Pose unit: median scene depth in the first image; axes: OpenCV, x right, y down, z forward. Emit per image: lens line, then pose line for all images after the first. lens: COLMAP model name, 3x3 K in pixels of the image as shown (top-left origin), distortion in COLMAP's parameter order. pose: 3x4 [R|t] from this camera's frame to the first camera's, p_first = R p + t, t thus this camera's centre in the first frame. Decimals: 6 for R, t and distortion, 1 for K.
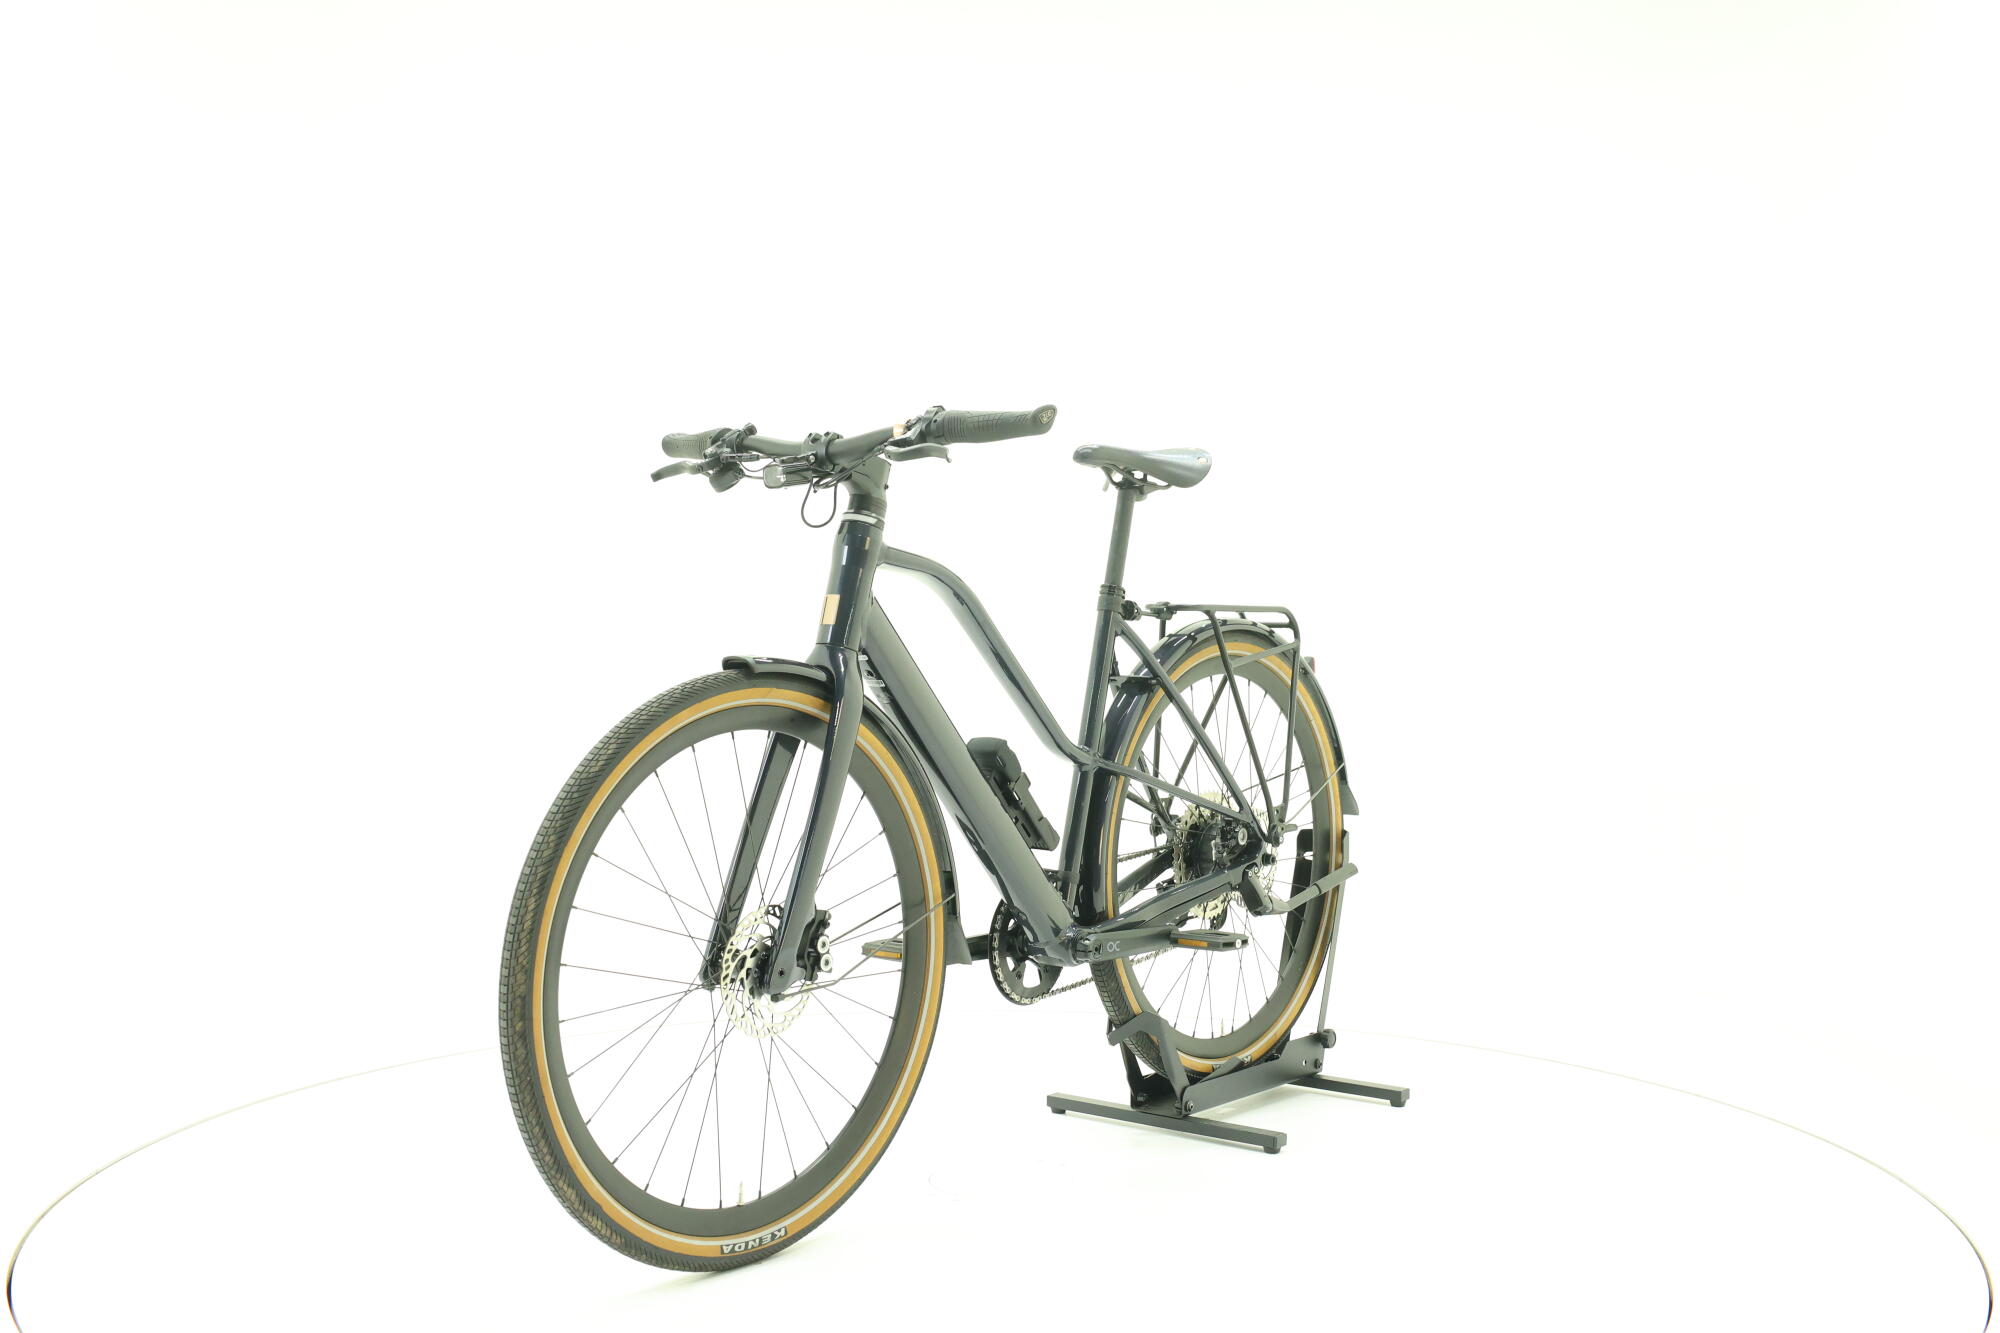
lens RADIAL K [[2141.0, 0, 995.7], [0, 2141.0, 667.4], [0, 0, 1]] dist [0.004708, 0.000000]
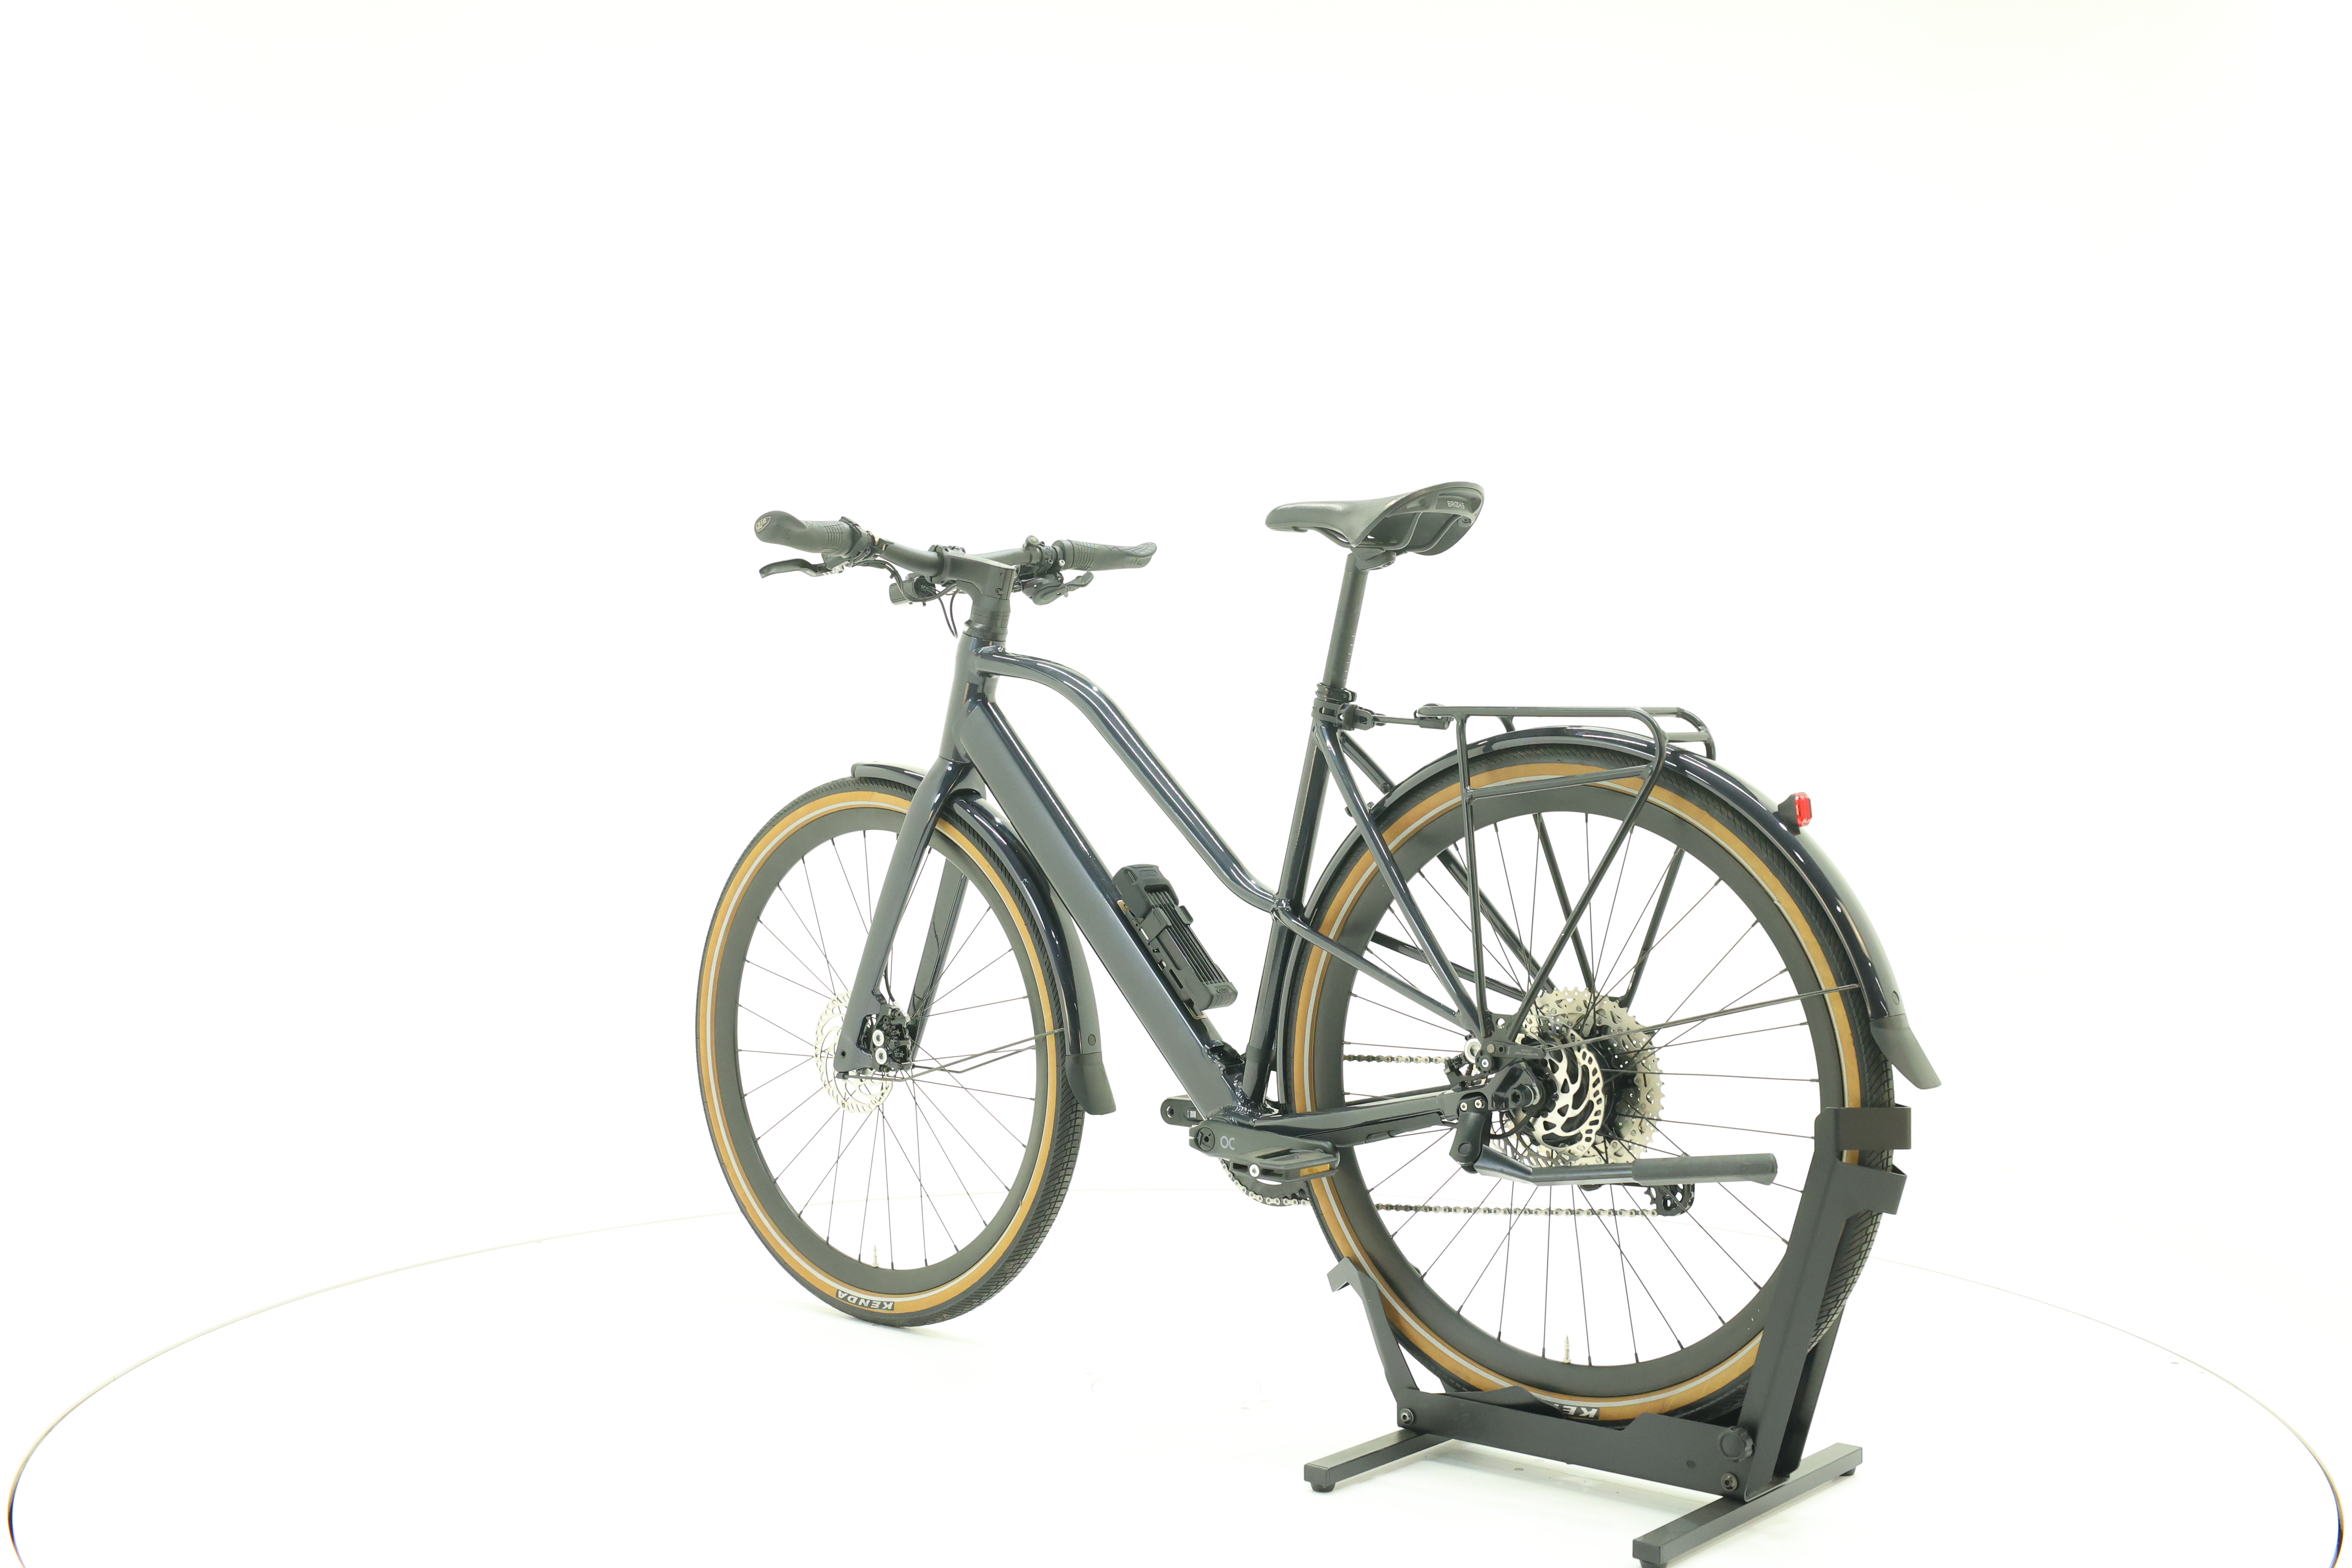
lens RADIAL K [[2517.8, 0, 1185.9], [0, 2517.8, 780.7], [0, 0, 1]] dist [0.004708, 0.000000]
pose [[-0.016913, 0.015183, -0.999742, 1.068294], [-0.026670, 0.999522, 0.015631, -0.018653], [0.999501, 0.026928, -0.016500, 1.084982]]
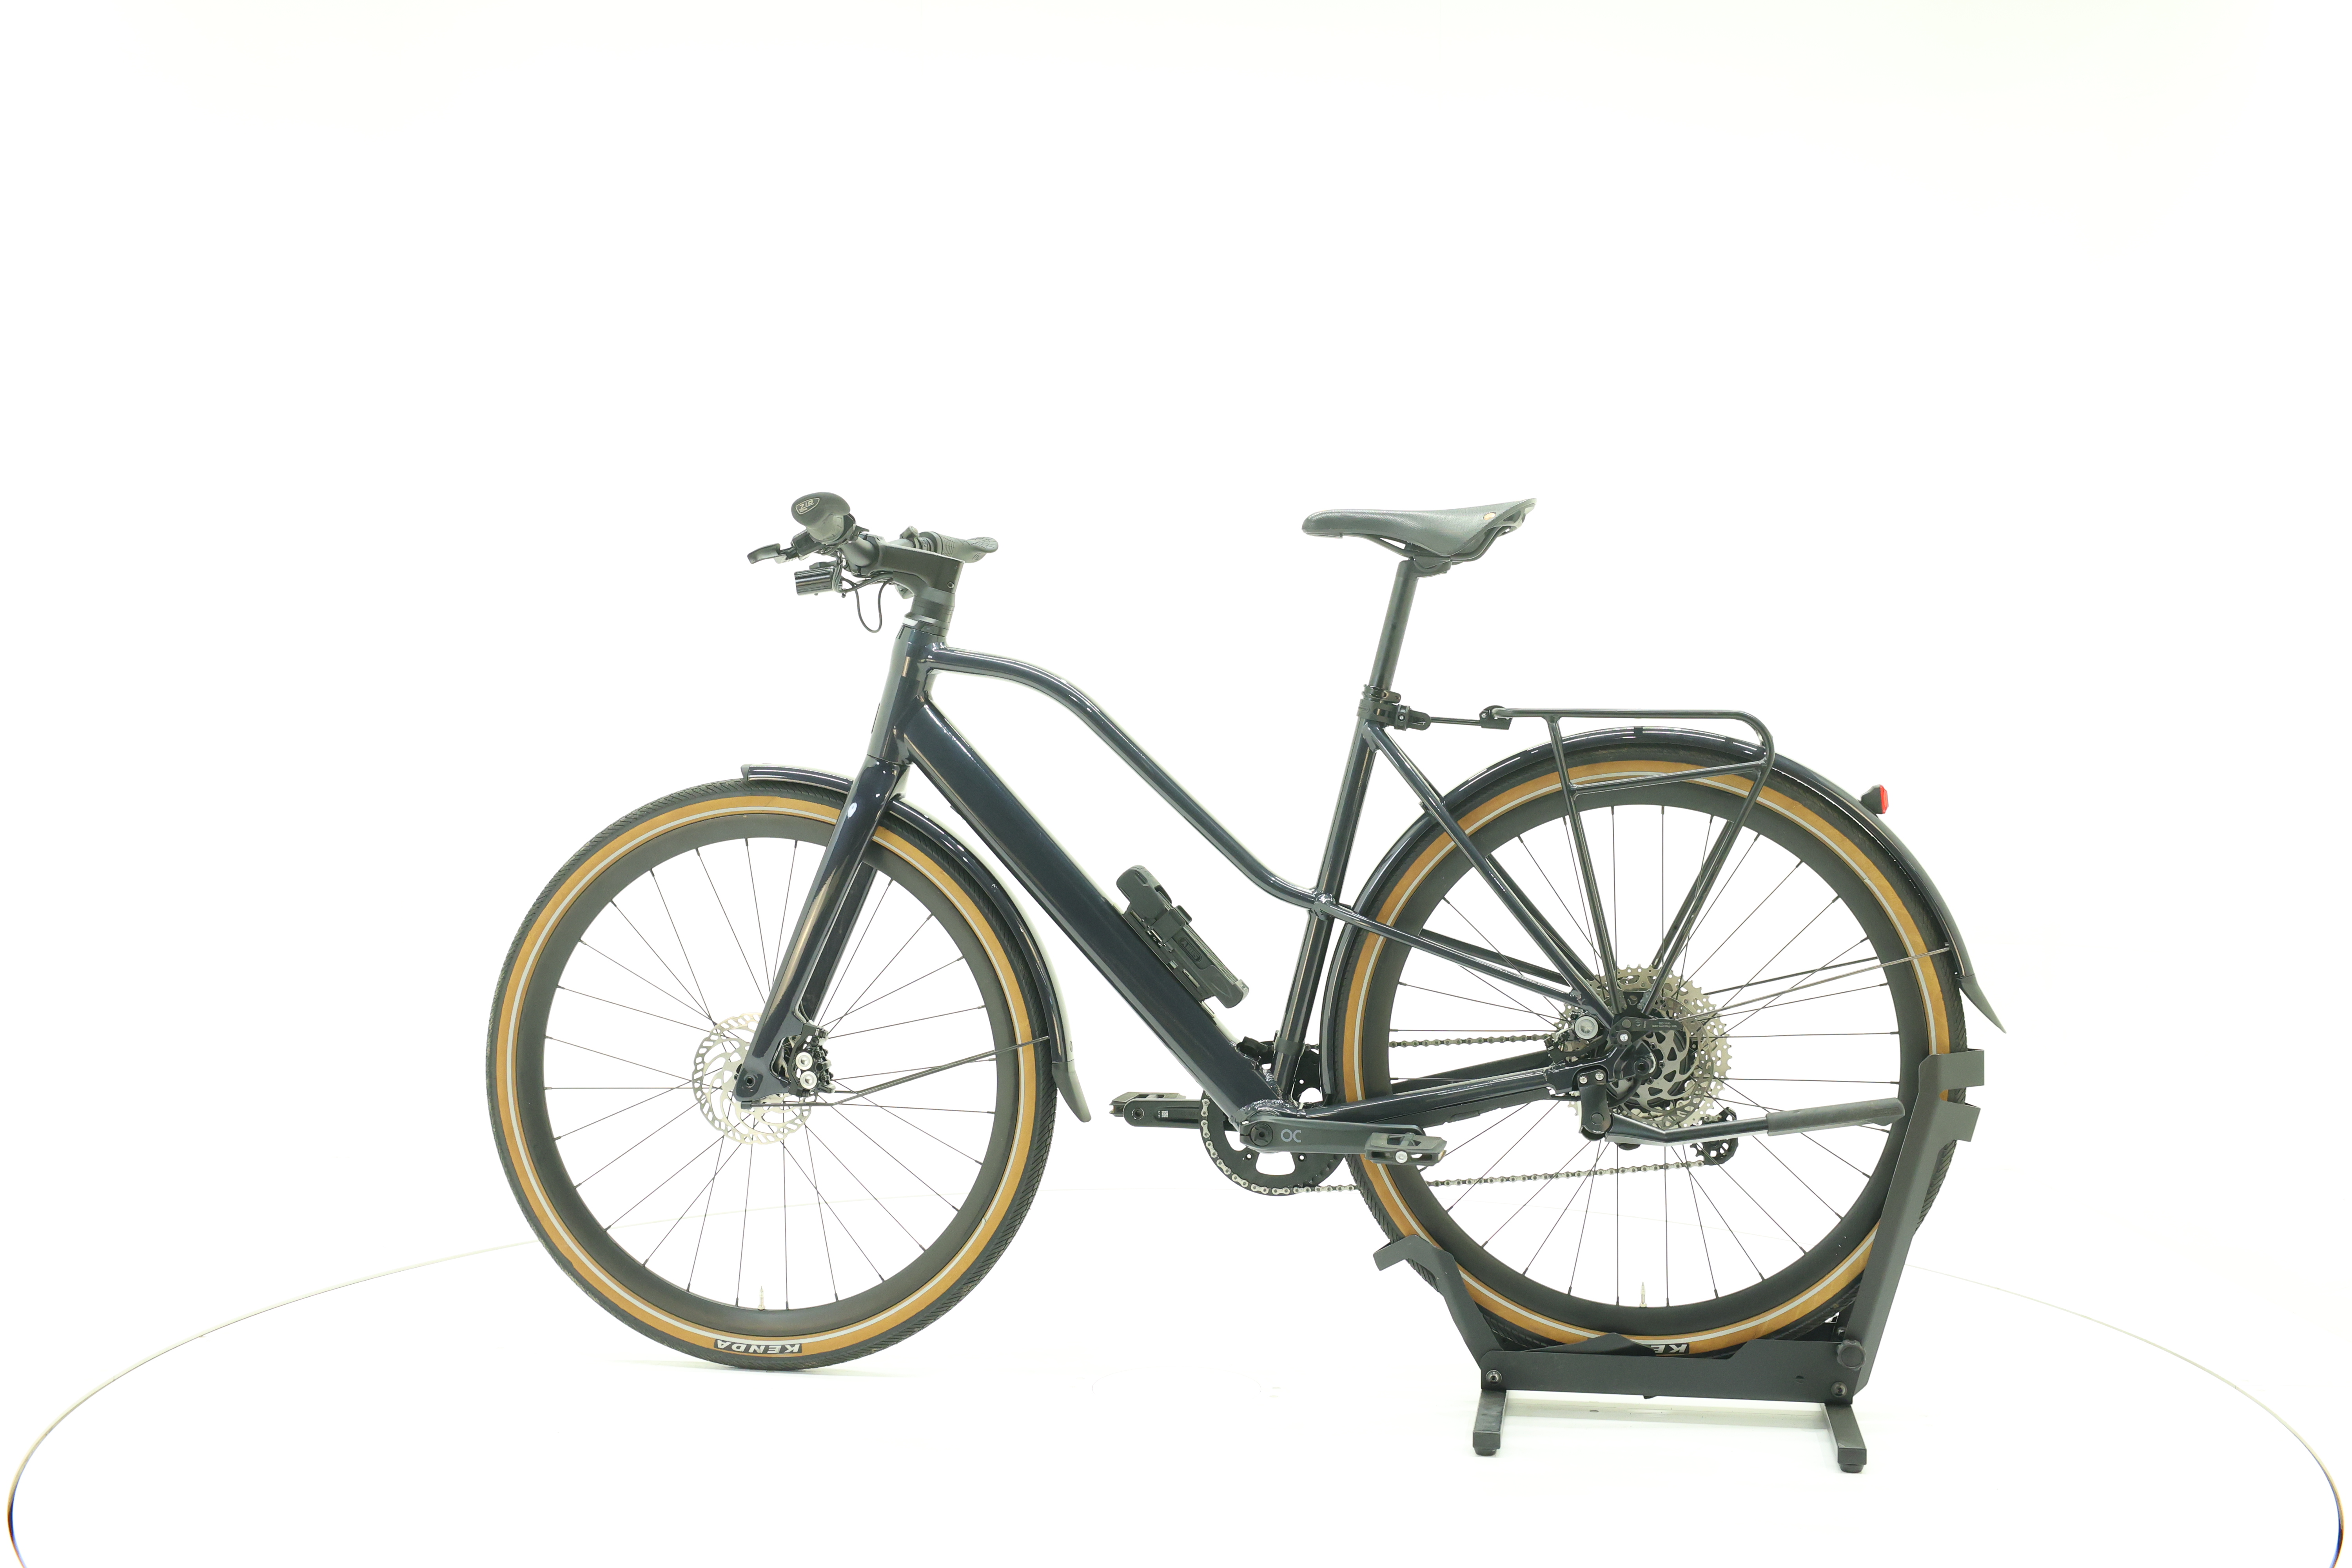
lens RADIAL K [[2517.8, 0, 1187.4], [0, 2517.8, 778.7], [0, 0, 1]] dist [0.004708, 0.000000]
pose [[0.493066, 0.014801, -0.869866, 0.931654], [-0.021592, 0.999755, 0.004772, -0.007854], [0.869724, 0.016430, 0.493265, 0.542352]]
